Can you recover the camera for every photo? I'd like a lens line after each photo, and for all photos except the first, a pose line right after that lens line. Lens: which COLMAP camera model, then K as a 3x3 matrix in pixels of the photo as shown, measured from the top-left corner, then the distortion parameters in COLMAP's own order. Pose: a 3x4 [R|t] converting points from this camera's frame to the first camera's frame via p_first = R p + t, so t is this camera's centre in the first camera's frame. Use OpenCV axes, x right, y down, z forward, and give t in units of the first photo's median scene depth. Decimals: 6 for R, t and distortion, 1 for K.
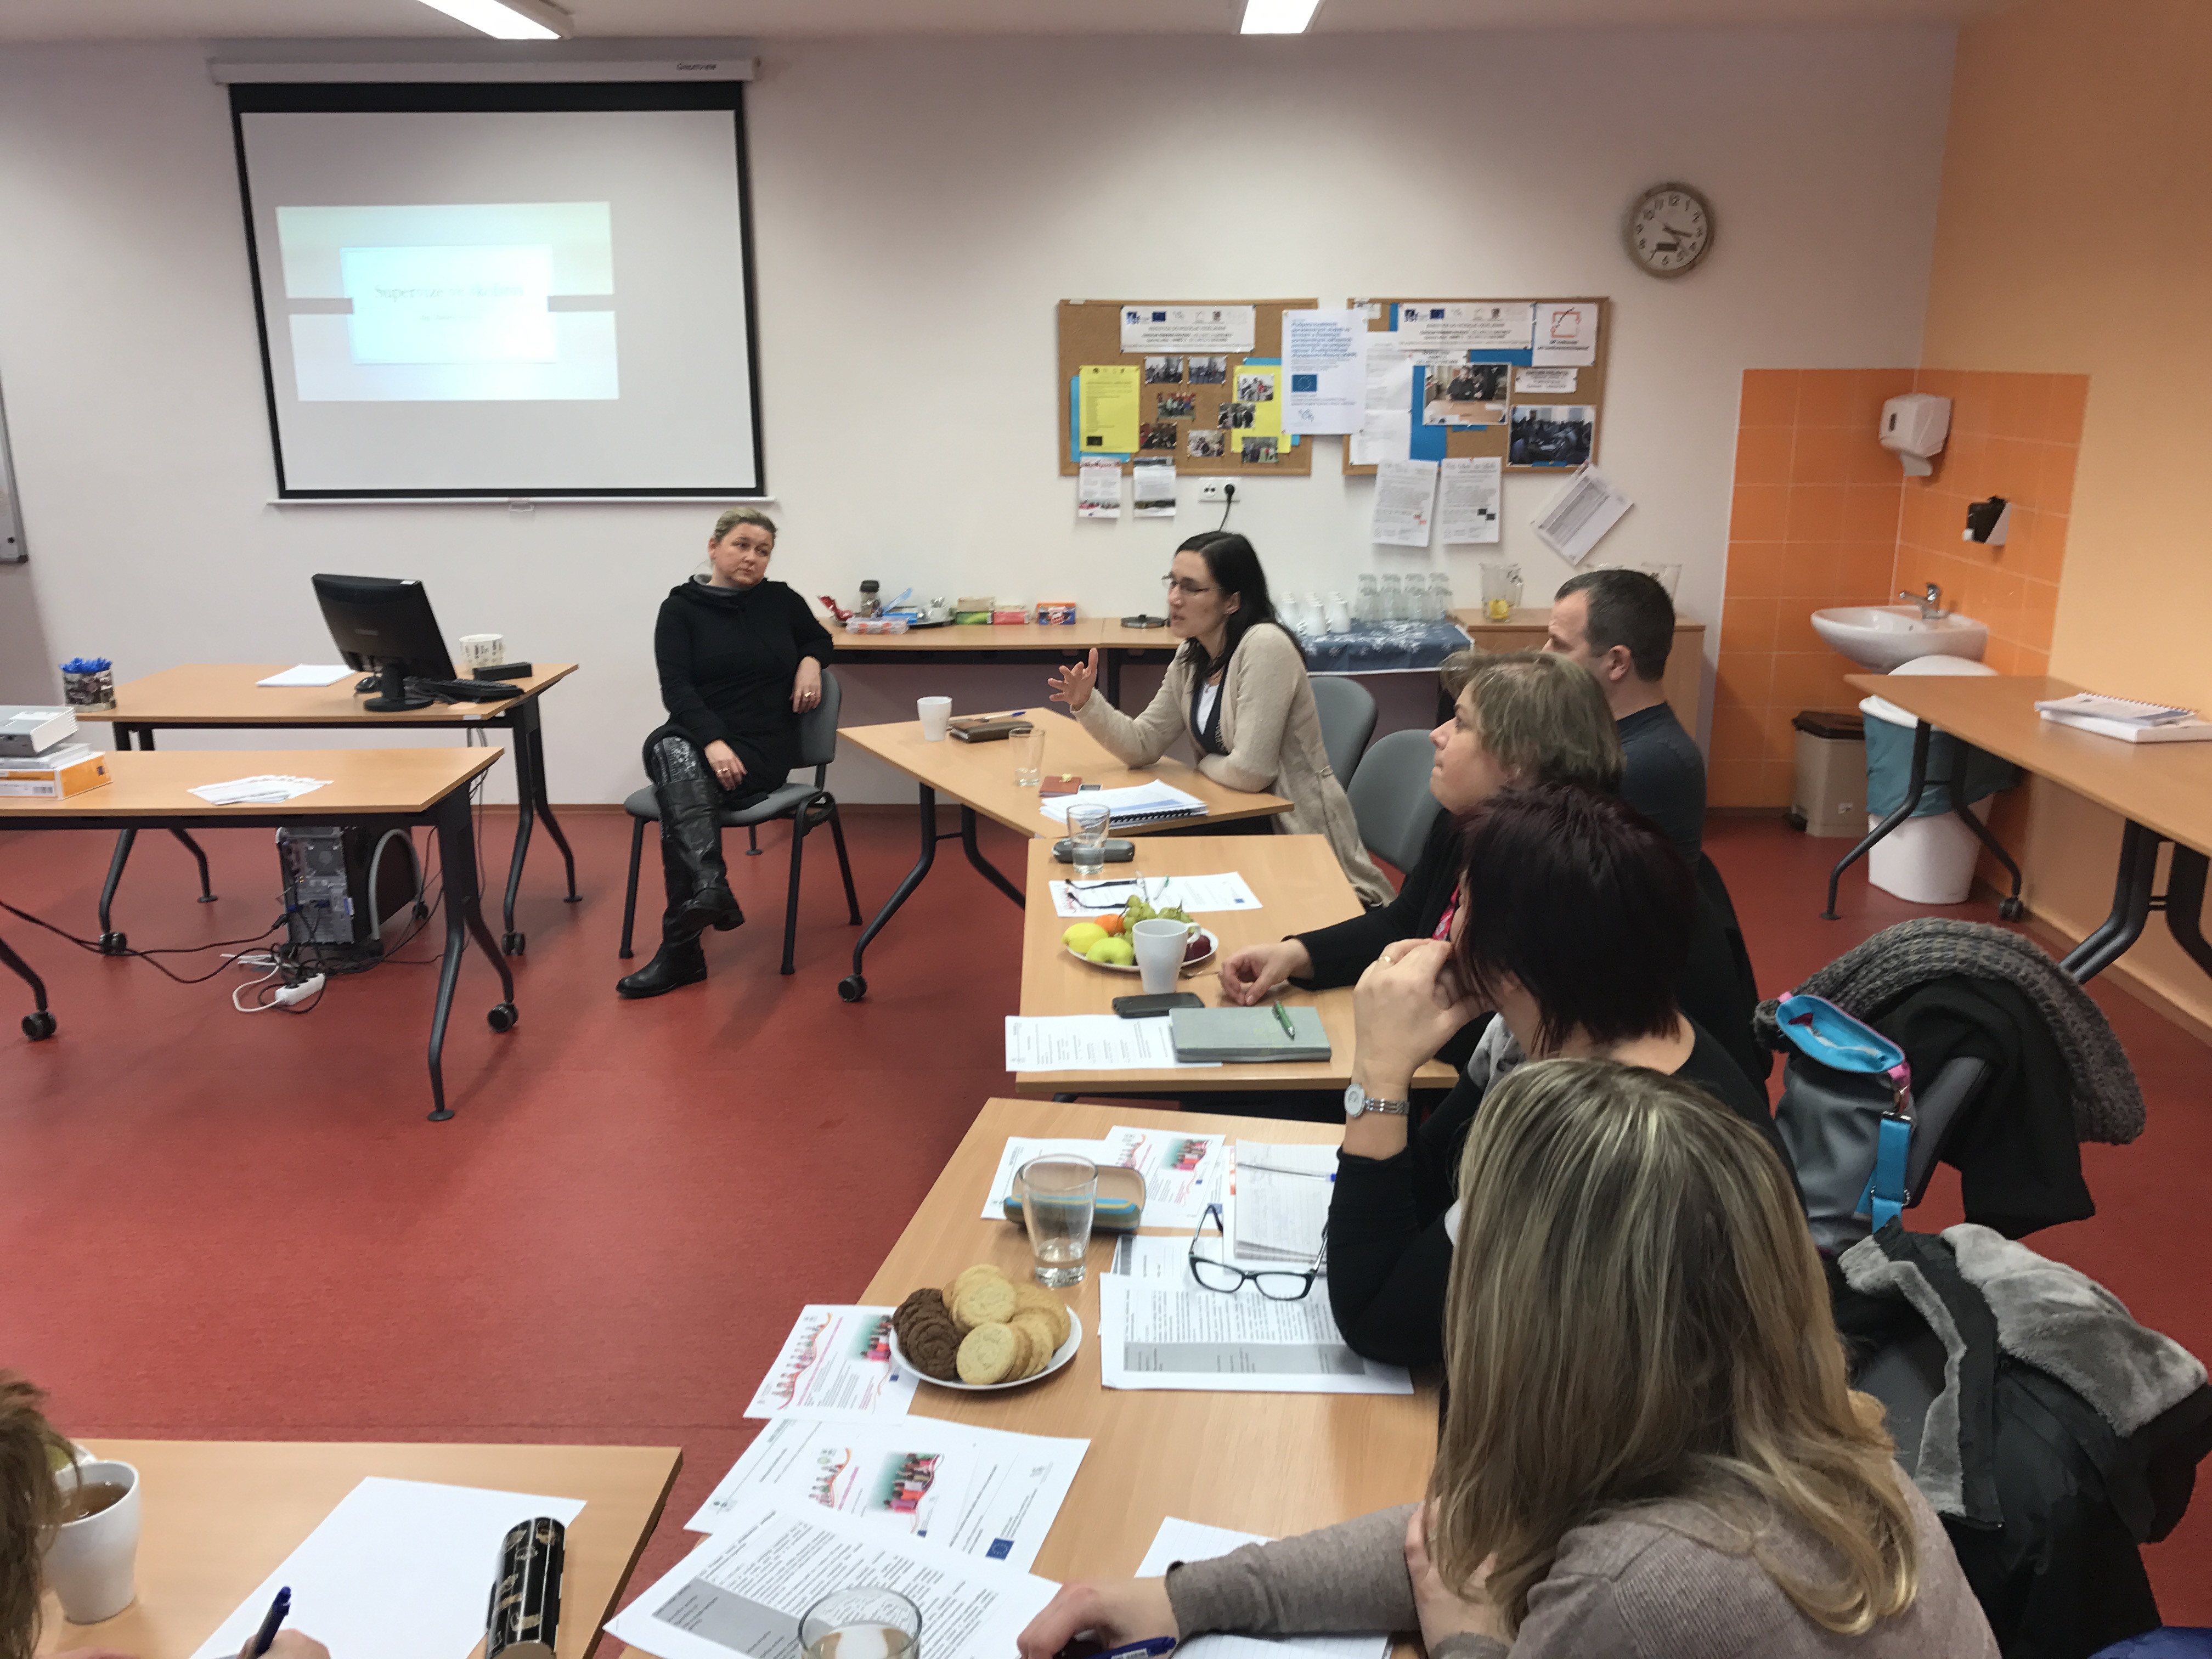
lens RADIAL K [[1816.3, 0, 1106.0], [0, 1816.3, 829.5], [0, 0, 1]] dist [-0.002069, -0.007399]
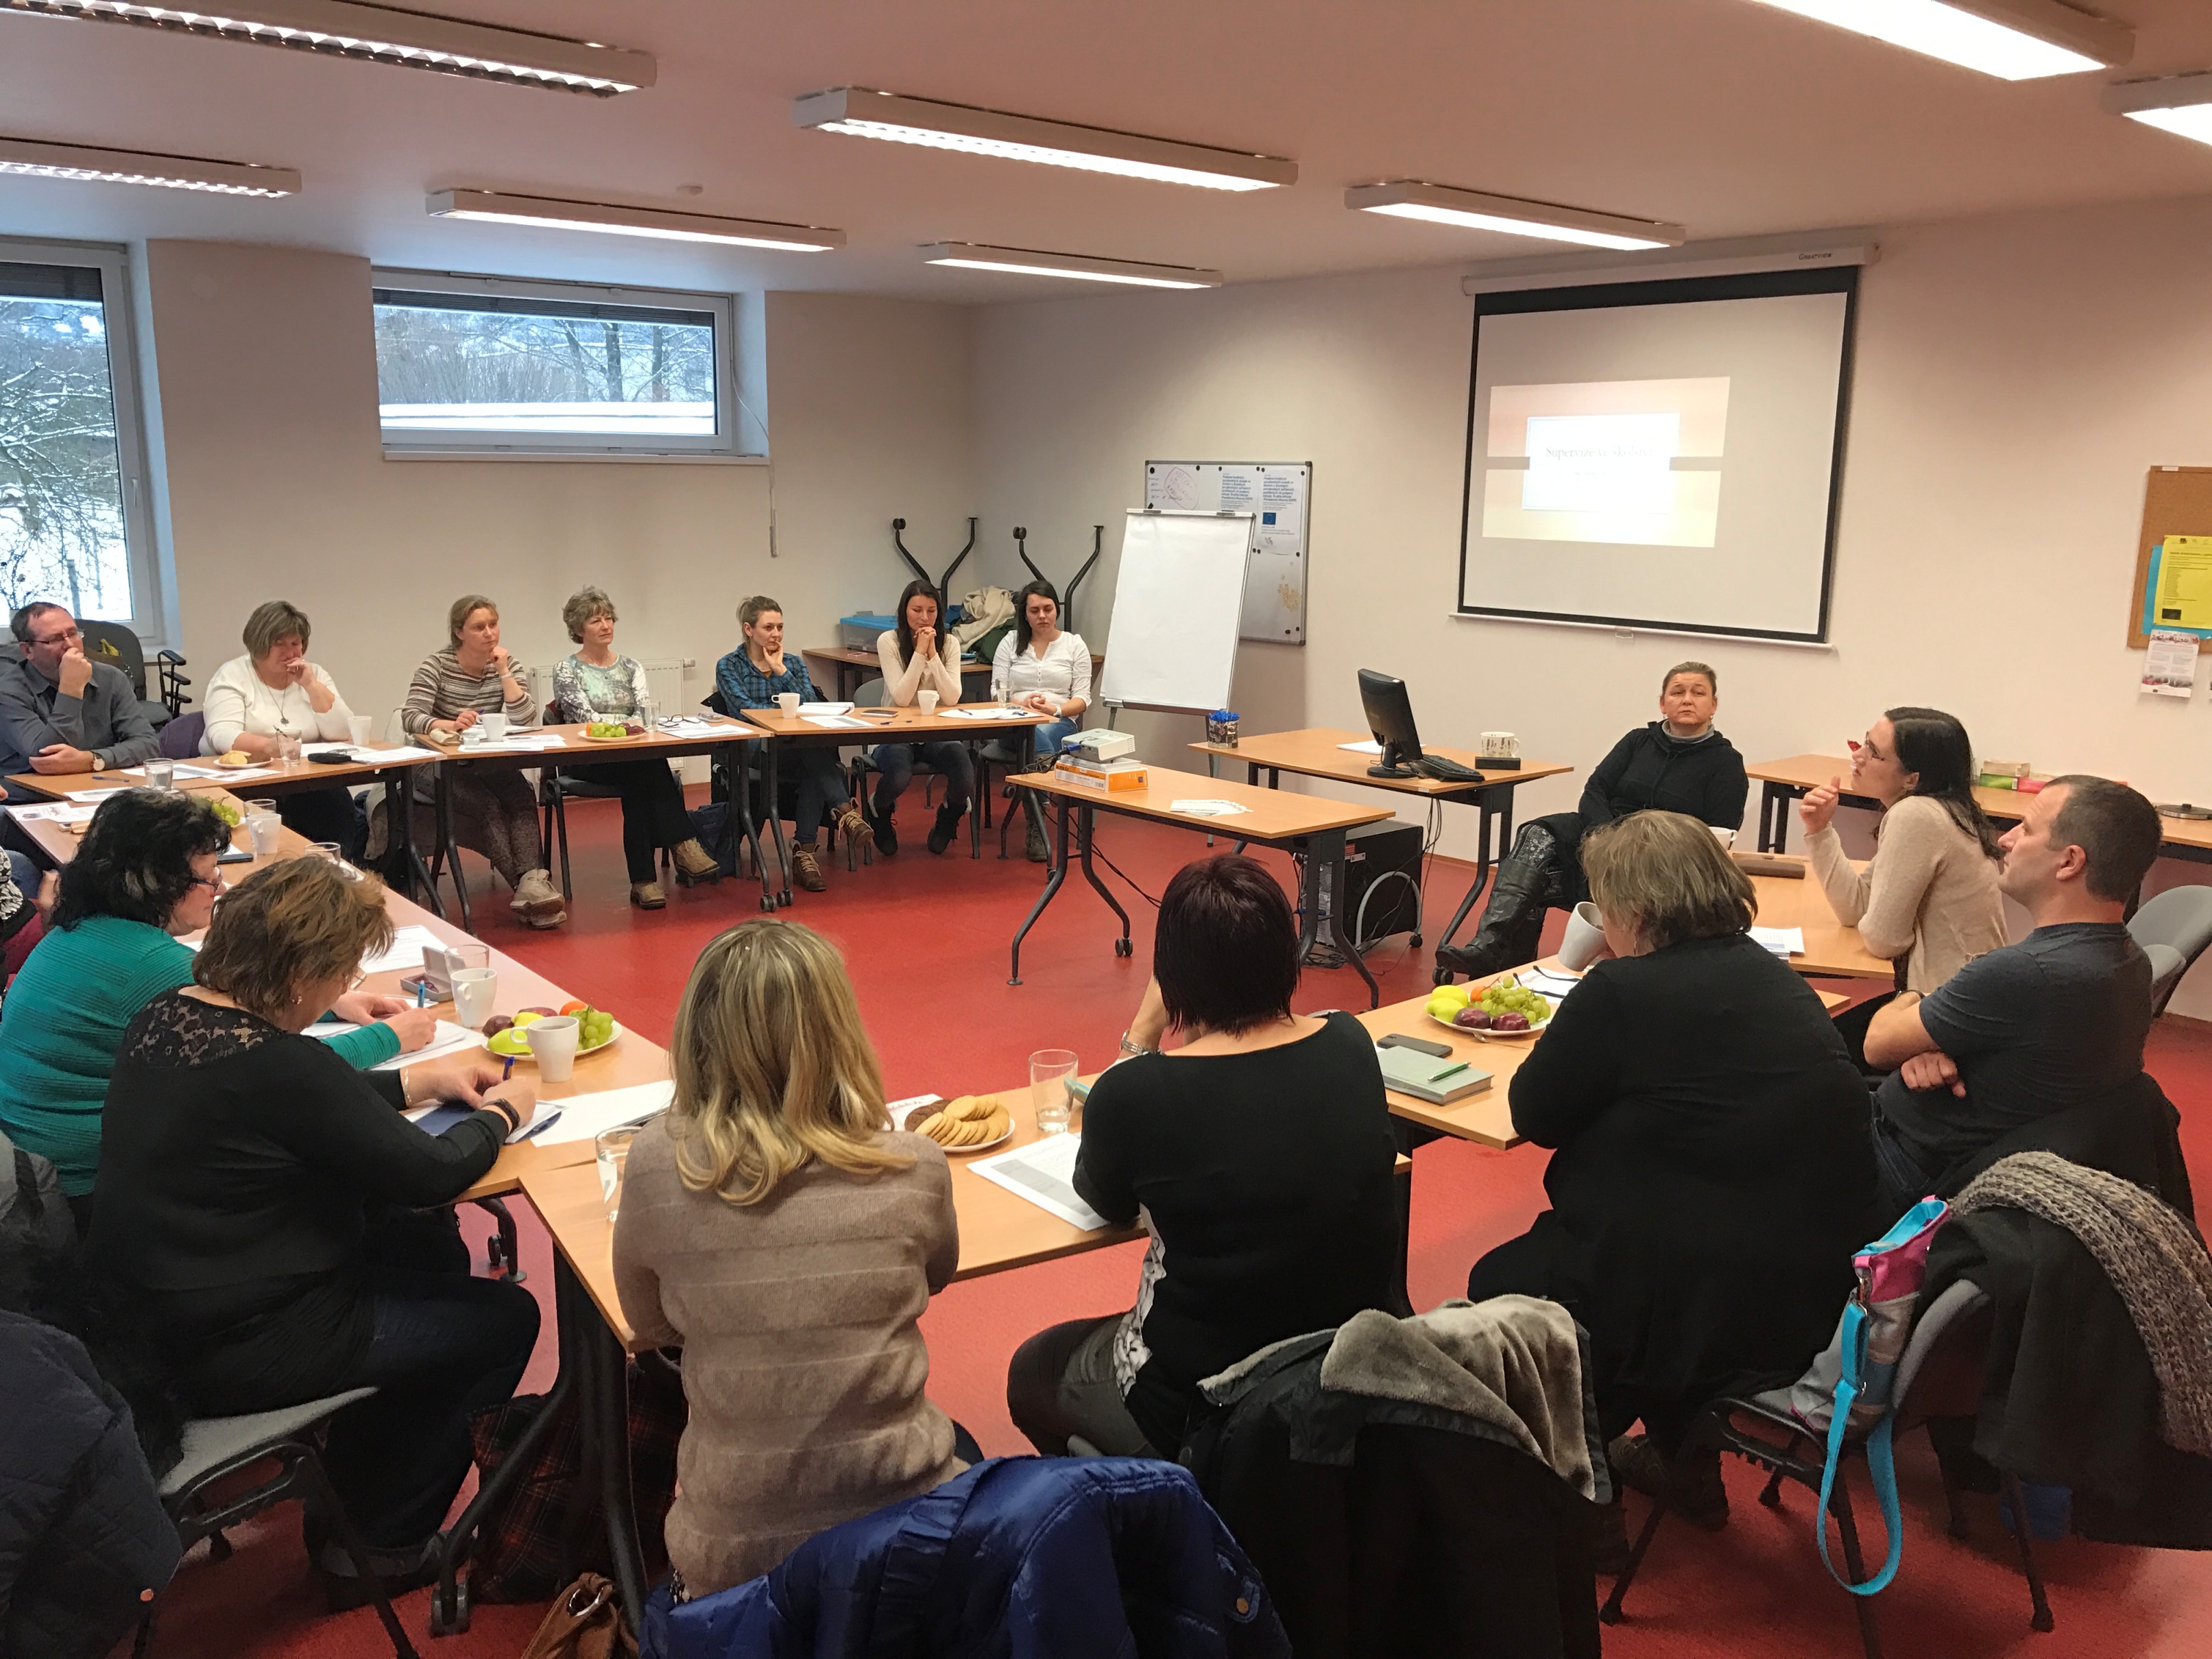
lens RADIAL K [[1804.1, 0, 1105.6], [0, 1804.1, 873.9], [0, 0, 1]] dist [-0.008201, 0.012618]
pose [[0.655818, 0.176481, -0.734001, 0.354444], [-0.205989, 0.977229, 0.050914, -0.017587], [0.726272, 0.117805, 0.677237, -0.015155]]
